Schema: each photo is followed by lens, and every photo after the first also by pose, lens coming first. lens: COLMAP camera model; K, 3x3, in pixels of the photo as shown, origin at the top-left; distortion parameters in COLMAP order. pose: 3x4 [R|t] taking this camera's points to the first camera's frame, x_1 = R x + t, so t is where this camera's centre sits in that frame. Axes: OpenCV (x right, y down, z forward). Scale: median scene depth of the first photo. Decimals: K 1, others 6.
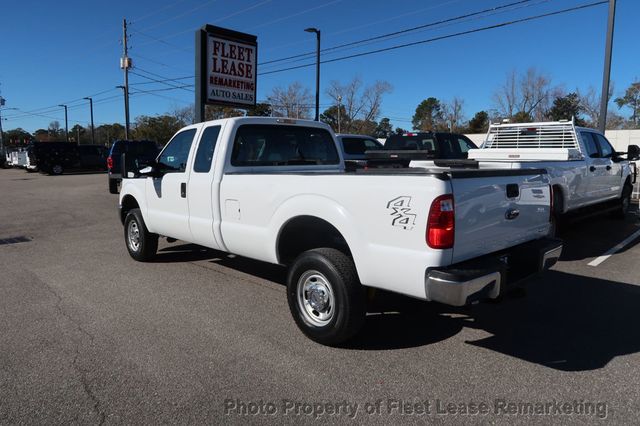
lens RADIAL K [[443.9, 0, 317.2], [0, 443.9, 212.4], [0, 0, 1]] dist [-0.028920, 0.007568]
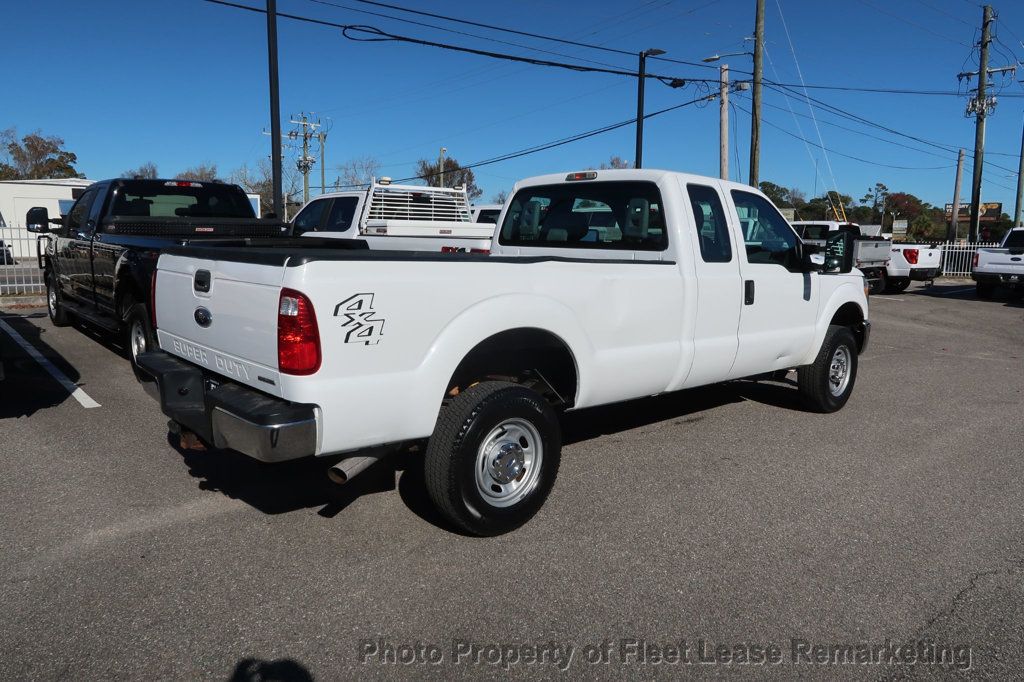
lens RADIAL K [[710.3, 0, 507.5], [0, 710.3, 340.1], [0, 0, 1]] dist [-0.028920, 0.007568]
pose [[0.034082, -0.149482, 0.988177, -0.344301], [0.112677, 0.983022, 0.144816, -0.049635], [-0.993047, 0.106409, 0.050346, 0.388156]]
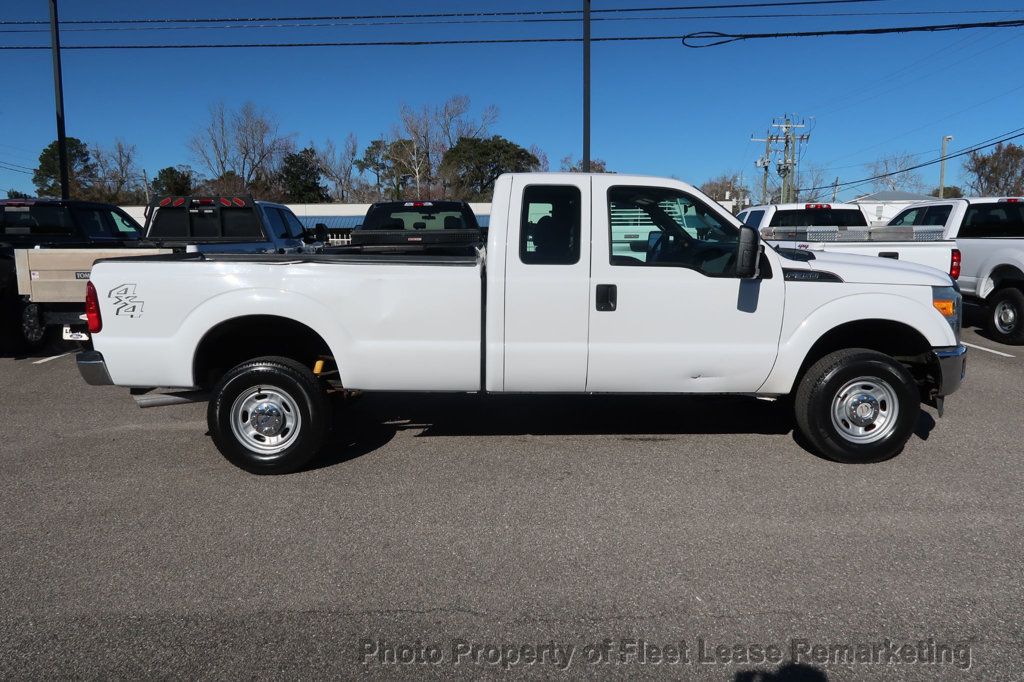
lens RADIAL K [[710.3, 0, 507.5], [0, 710.3, 340.1], [0, 0, 1]] dist [-0.028920, 0.007568]
pose [[0.678181, -0.113216, 0.726121, -0.272117], [0.105114, 0.992846, 0.056630, -0.019195], [-0.727338, 0.037920, 0.685231, 0.149417]]
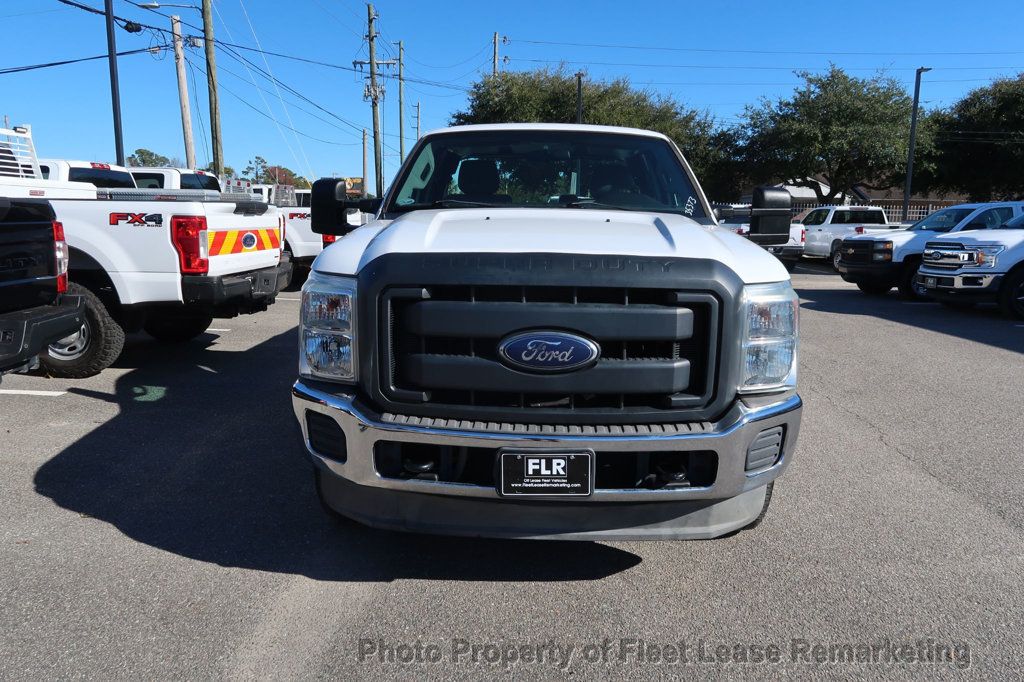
lens RADIAL K [[709.0, 0, 510.6], [0, 709.0, 337.8], [0, 0, 1]] dist [-0.024072, 0.009402]
pose [[-0.710082, -0.132674, 0.691506, -0.241571], [0.074379, 0.962459, 0.261037, -0.062396], [-0.700179, 0.236791, -0.673557, 0.546342]]
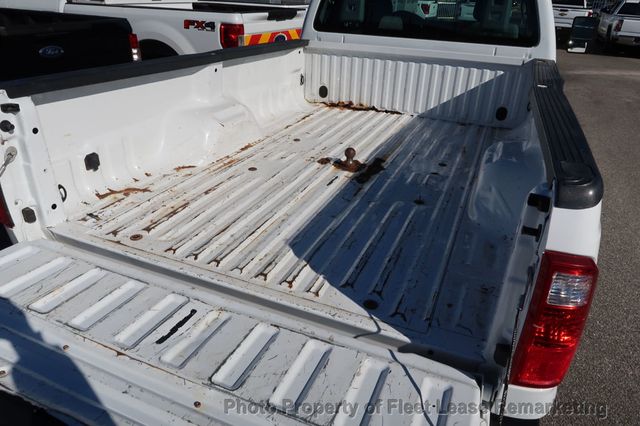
lens RADIAL K [[443.6, 0, 318.3], [0, 443.6, 210.4], [0, 0, 1]] dist [-0.021715, 0.005670]
pose [[-0.386335, -0.427774, 0.817163, -0.210608], [0.086306, 0.865296, 0.493775, -0.074270], [-0.918312, 0.261289, -0.297374, 0.483956]]
